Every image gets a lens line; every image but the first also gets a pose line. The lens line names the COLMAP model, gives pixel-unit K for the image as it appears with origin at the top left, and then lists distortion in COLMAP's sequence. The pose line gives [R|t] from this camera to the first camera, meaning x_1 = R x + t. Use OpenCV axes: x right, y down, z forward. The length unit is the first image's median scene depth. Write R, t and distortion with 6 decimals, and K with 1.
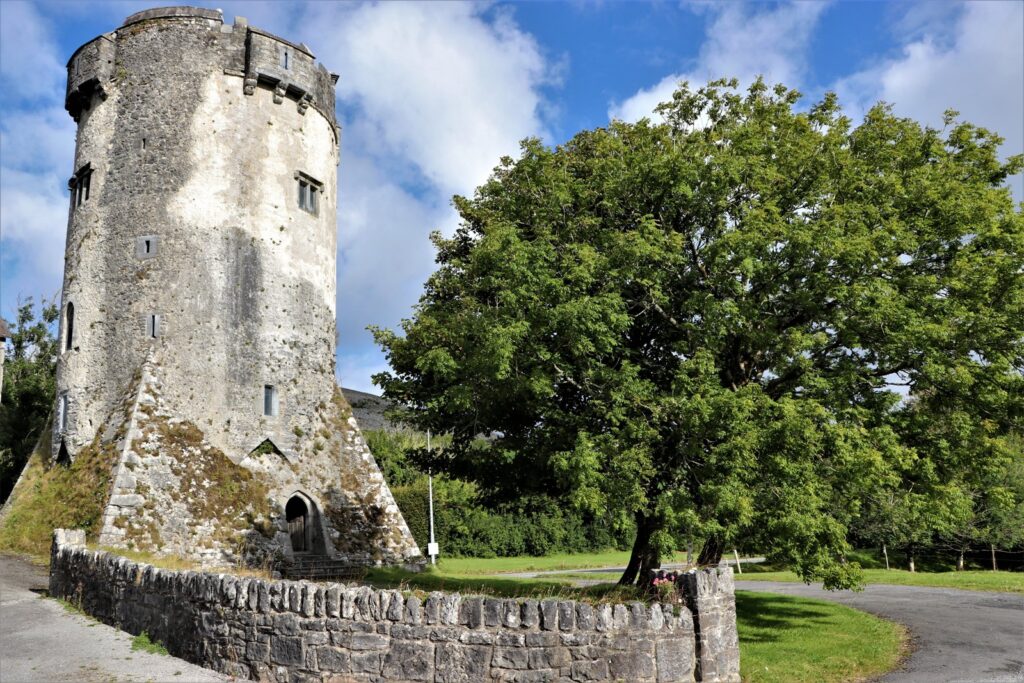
lens RADIAL K [[831.6, 0, 504.1], [0, 831.6, 358.1], [0, 0, 1]] dist [-0.187840, 0.160080]
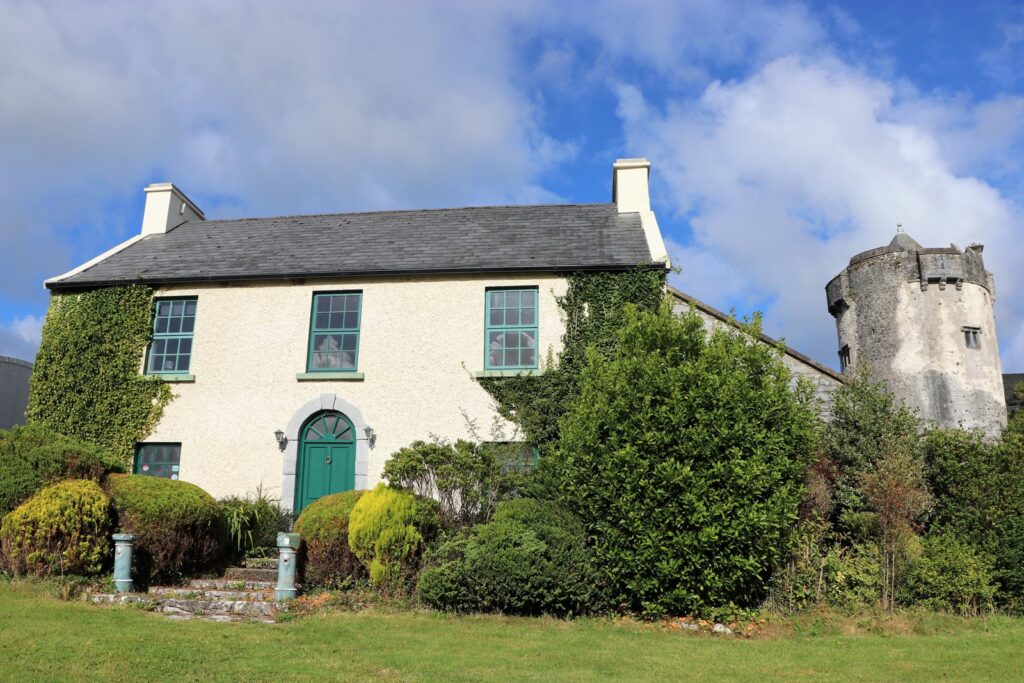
lens RADIAL K [[831.6, 0, 504.1], [0, 831.6, 358.1], [0, 0, 1]] dist [-0.187840, 0.160080]
pose [[0.628529, -0.148428, -0.763492, 0.438514], [0.129313, 0.987902, -0.085601, -0.153571], [0.766961, -0.044927, 0.640119, -0.880219]]
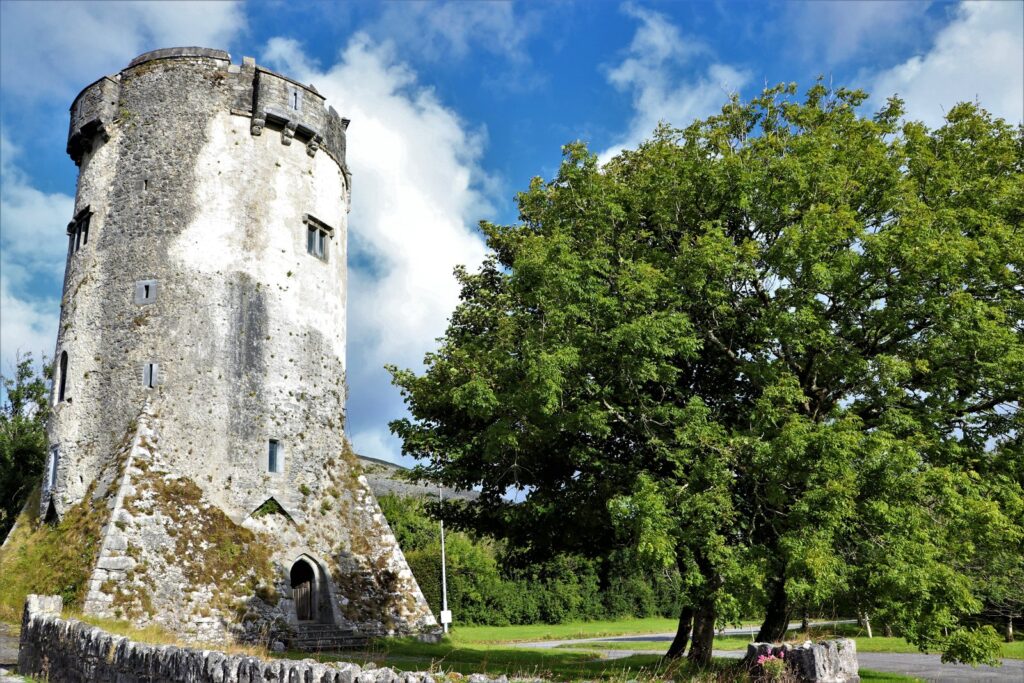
lens RADIAL K [[834.2, 0, 500.6], [0, 834.2, 362.1], [0, 0, 1]] dist [-0.184044, 0.151540]
pose [[0.999882, -0.005974, -0.014132, -0.014965], [0.004931, 0.997336, -0.072778, 0.013783], [0.014529, 0.072700, 0.997248, 0.063527]]
